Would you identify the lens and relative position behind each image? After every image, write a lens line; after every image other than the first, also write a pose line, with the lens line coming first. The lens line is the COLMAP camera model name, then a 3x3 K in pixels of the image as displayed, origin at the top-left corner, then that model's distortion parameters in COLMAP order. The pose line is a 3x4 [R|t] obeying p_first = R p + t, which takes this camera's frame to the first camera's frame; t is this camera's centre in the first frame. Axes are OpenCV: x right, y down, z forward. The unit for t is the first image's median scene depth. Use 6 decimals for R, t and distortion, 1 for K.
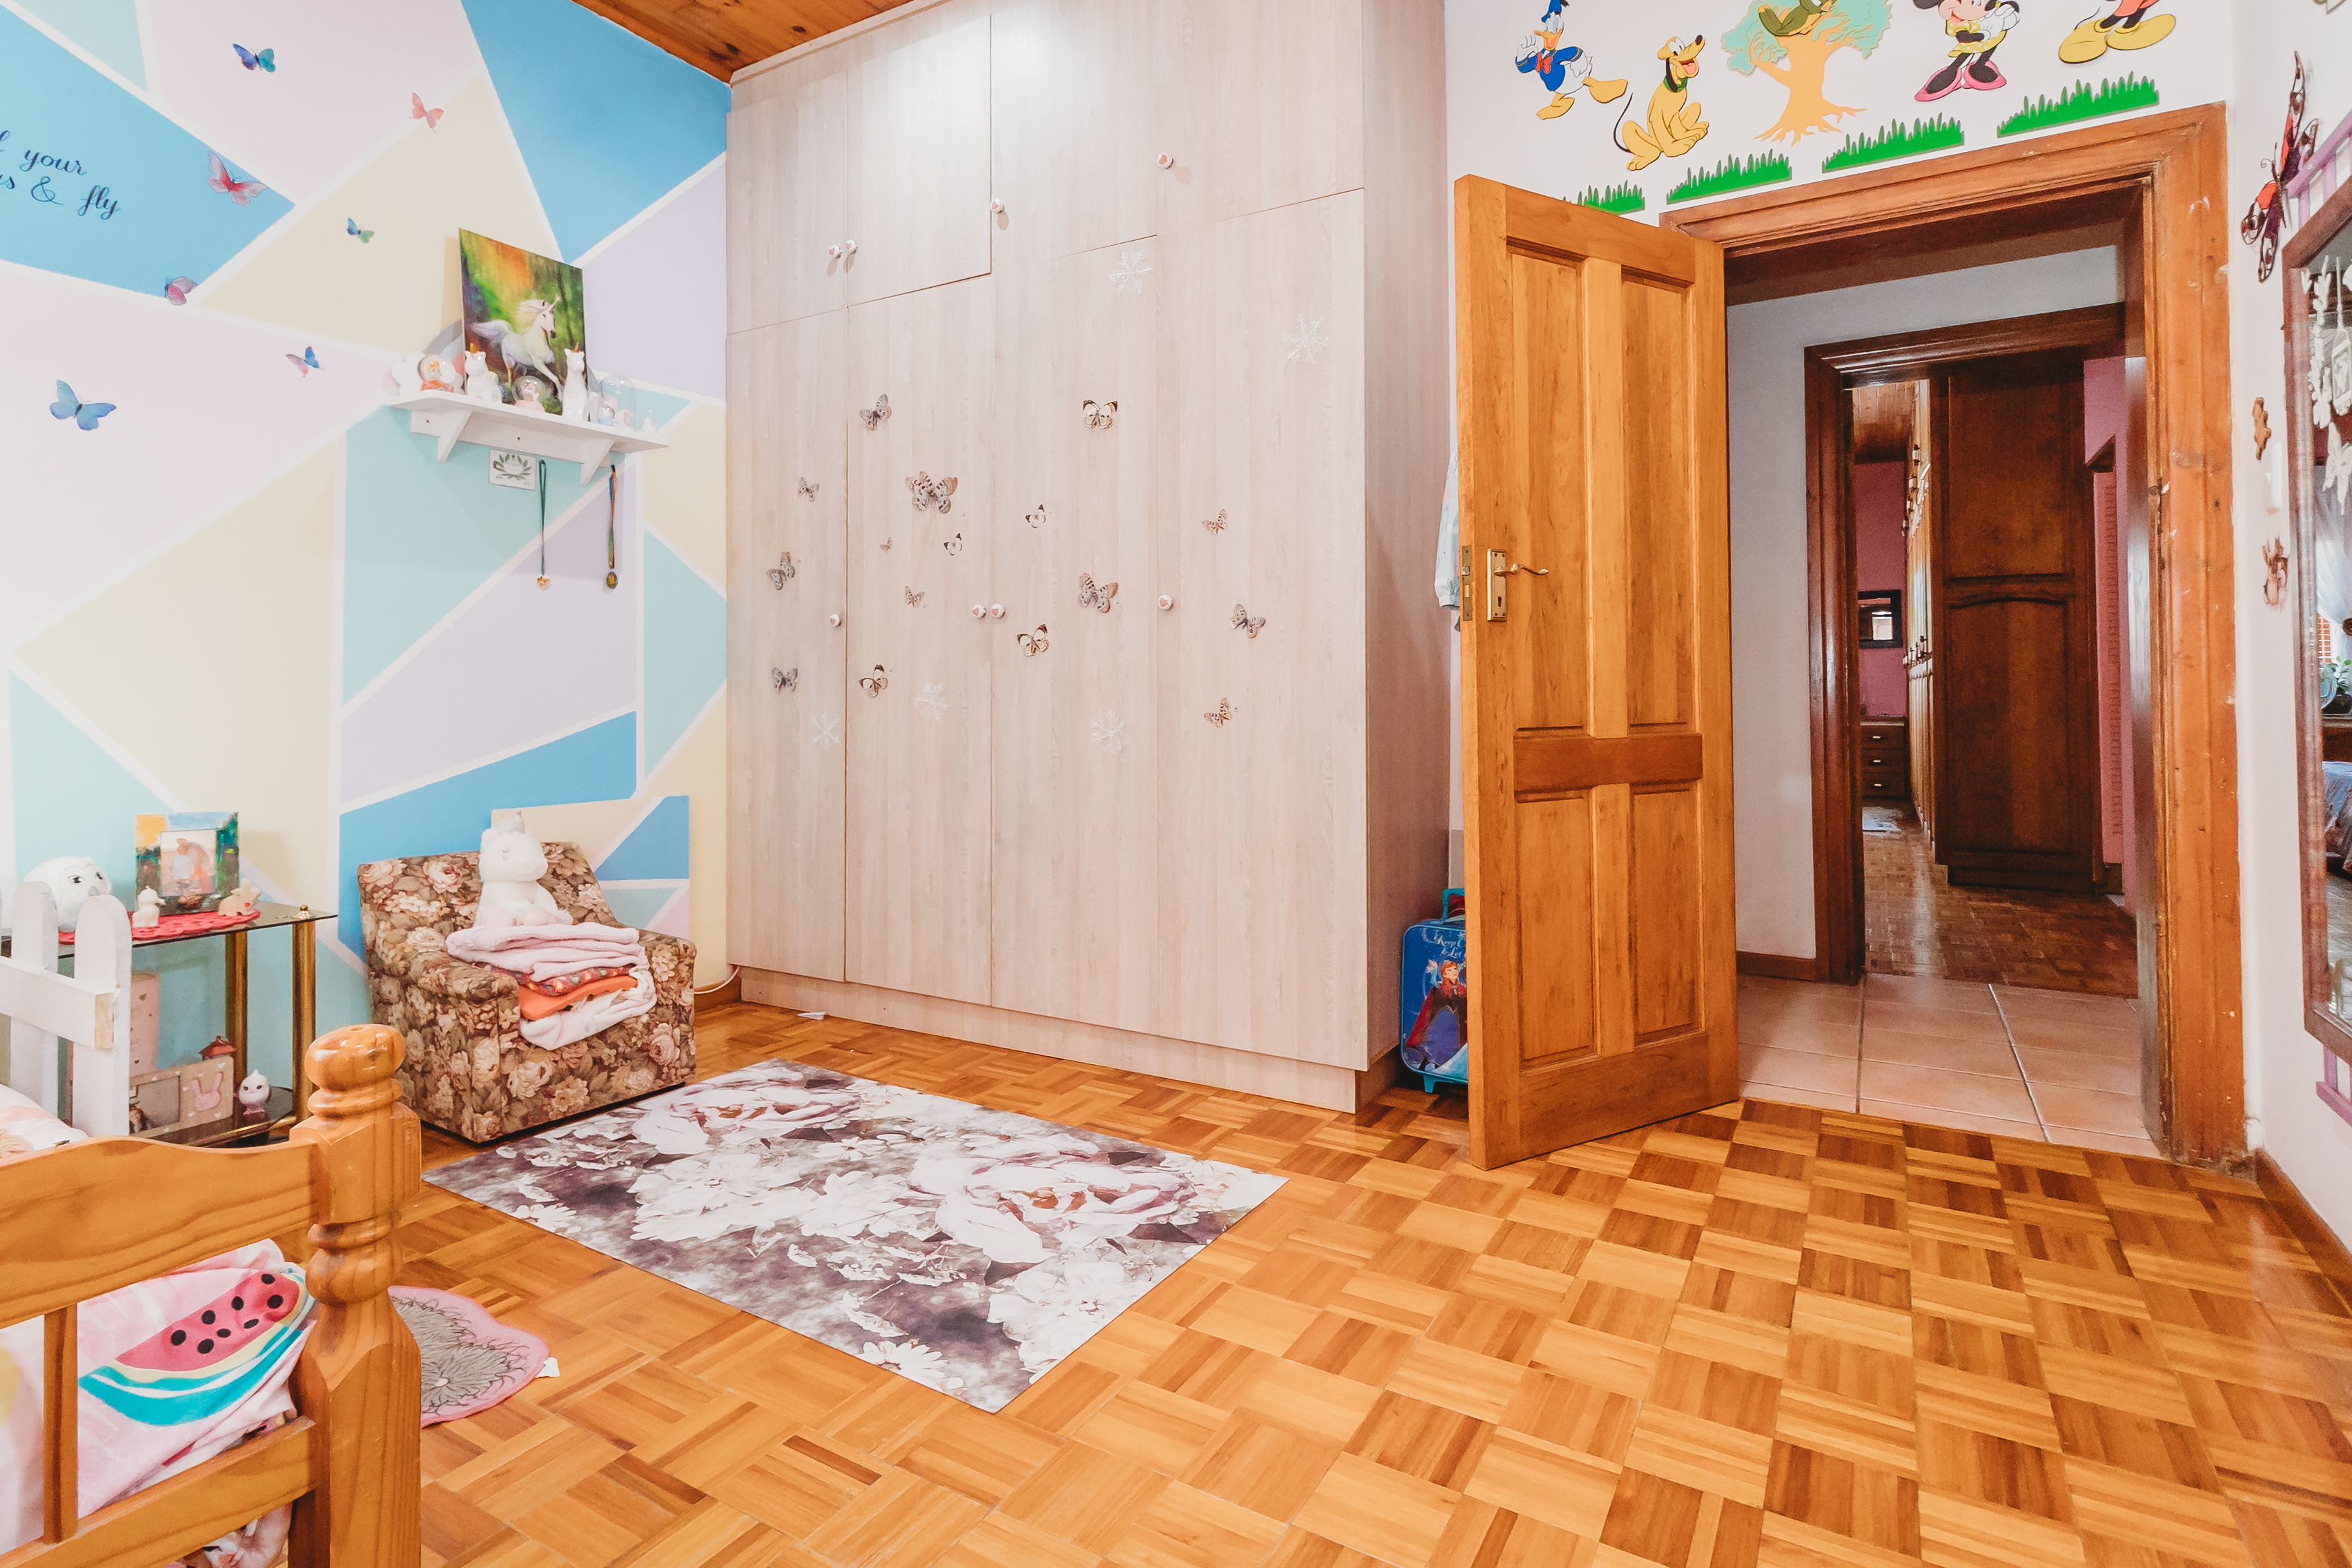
lens RADIAL K [[1167.2, 0, 1176.2], [0, 1167.2, 681.2], [0, 0, 1]] dist [0.001615, -0.000047]
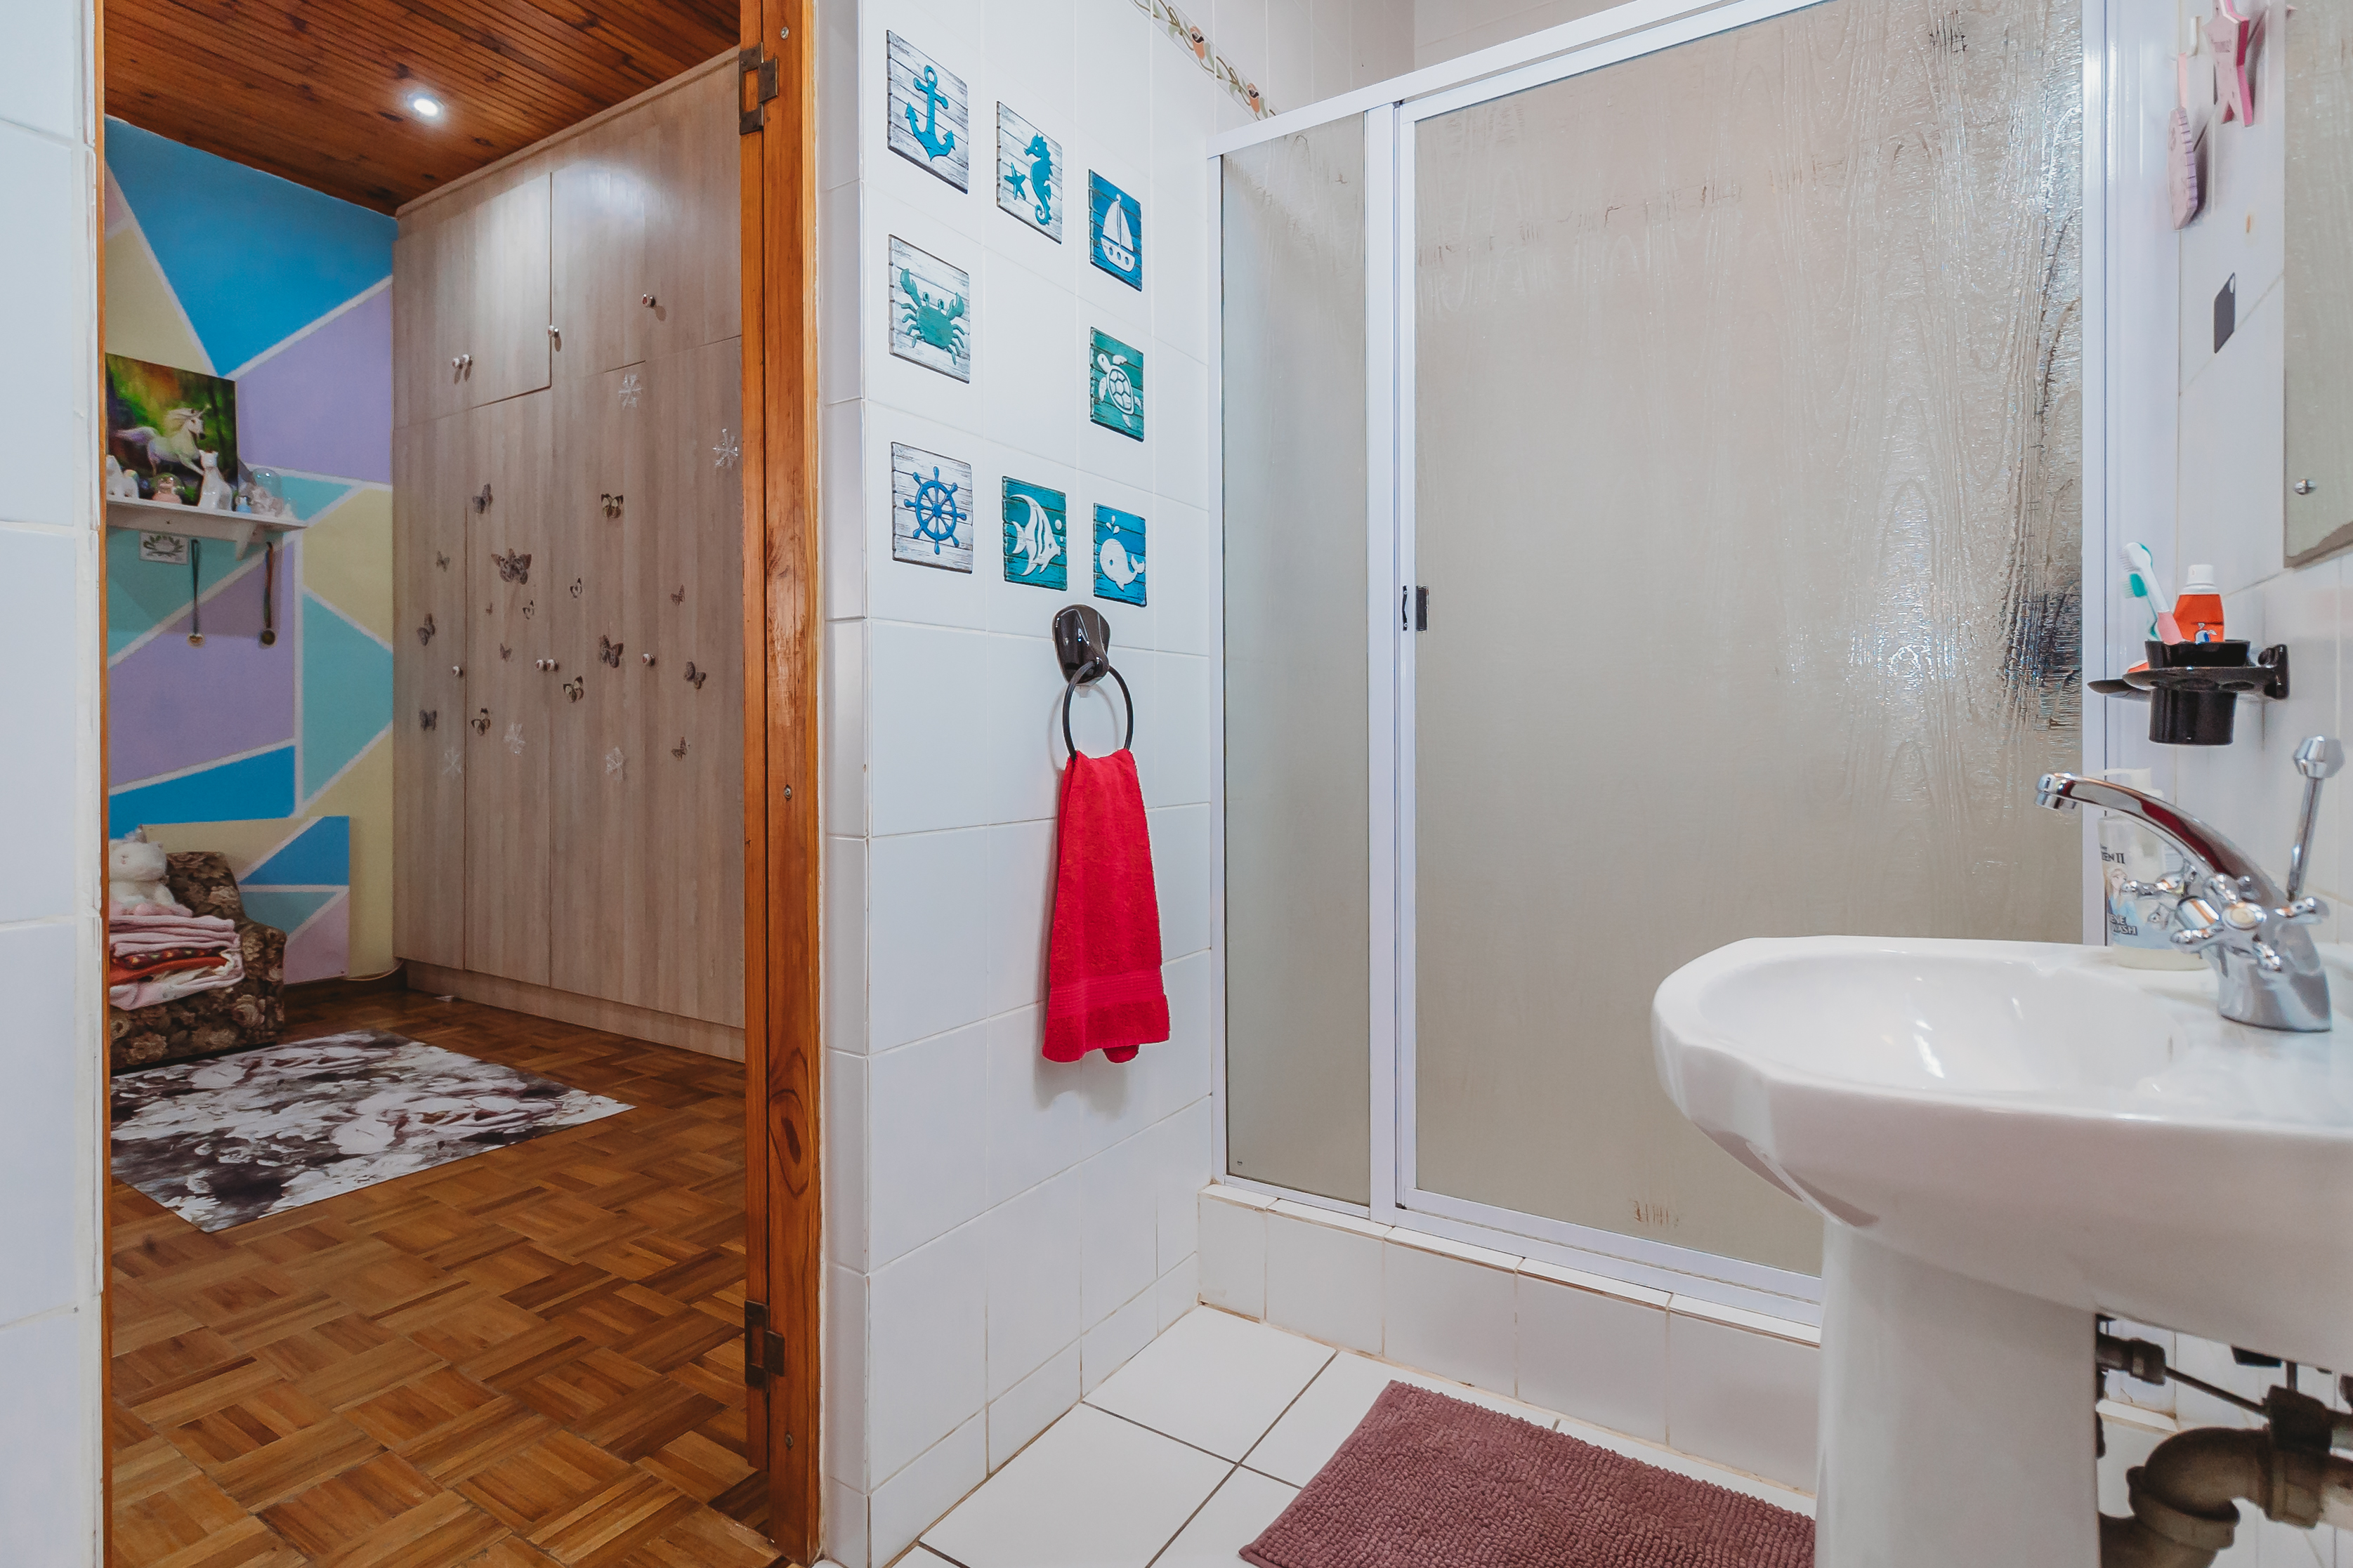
lens RADIAL K [[1143.8, 0, 1175.4], [0, 1143.8, 738.4], [0, 0, 1]] dist [0.000836, 0.000359]
pose [[0.999835, 0.003635, -0.017794, 0.528003], [-0.003358, 0.999873, 0.015568, -0.004154], [0.017848, -0.015506, 0.999720, -0.189361]]
